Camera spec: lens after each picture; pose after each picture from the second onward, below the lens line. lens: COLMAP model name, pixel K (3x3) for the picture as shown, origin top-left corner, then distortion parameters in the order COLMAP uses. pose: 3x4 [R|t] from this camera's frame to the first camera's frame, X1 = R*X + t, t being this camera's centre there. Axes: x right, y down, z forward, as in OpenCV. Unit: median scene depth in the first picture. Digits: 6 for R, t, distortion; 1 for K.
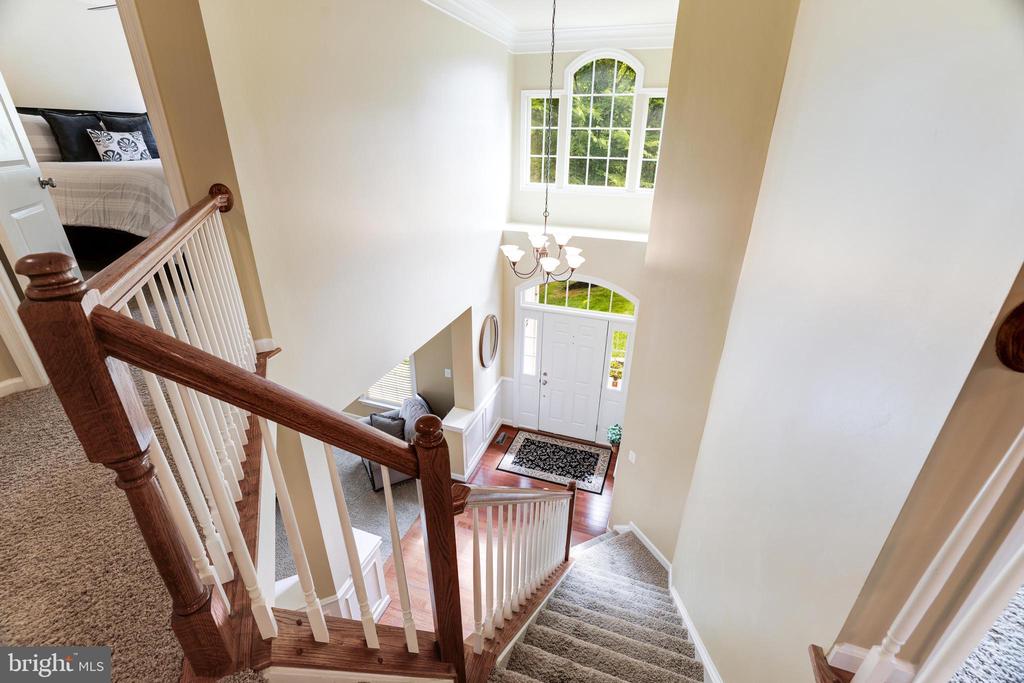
lens RADIAL K [[441.6, 0, 514.6], [0, 441.6, 339.2], [0, 0, 1]] dist [-0.026862, 0.002236]
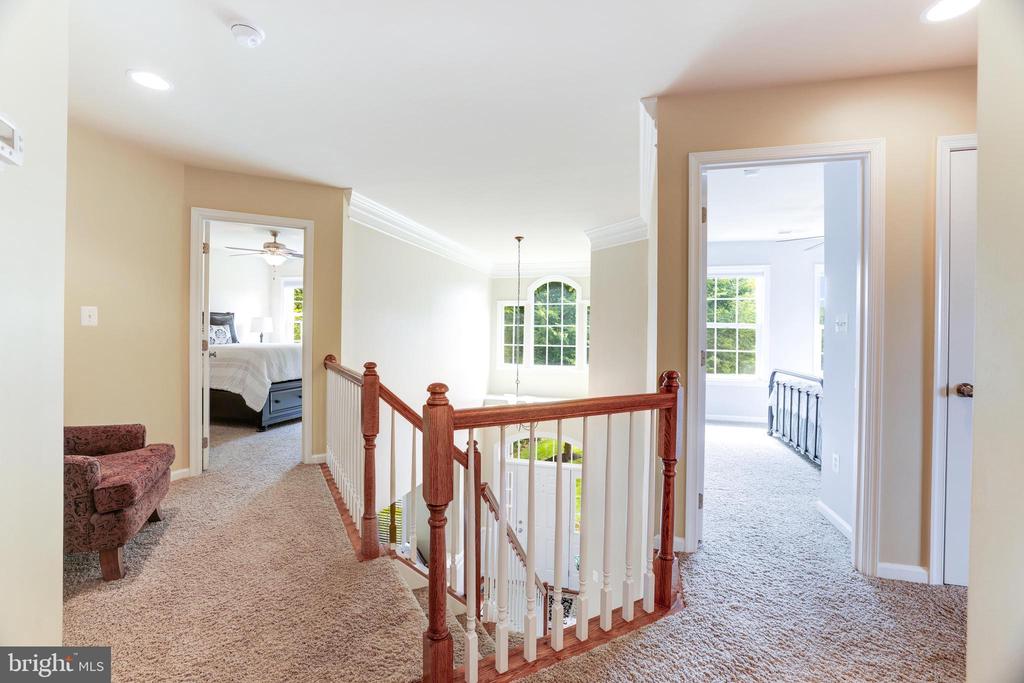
lens RADIAL K [[441.6, 0, 513.2], [0, 441.6, 336.1], [0, 0, 1]] dist [-0.026862, 0.002236]
pose [[0.997880, 0.001091, 0.065067, -0.024373], [0.025600, 0.912659, -0.407919, 0.107128], [-0.059829, 0.408720, 0.910696, -0.233797]]
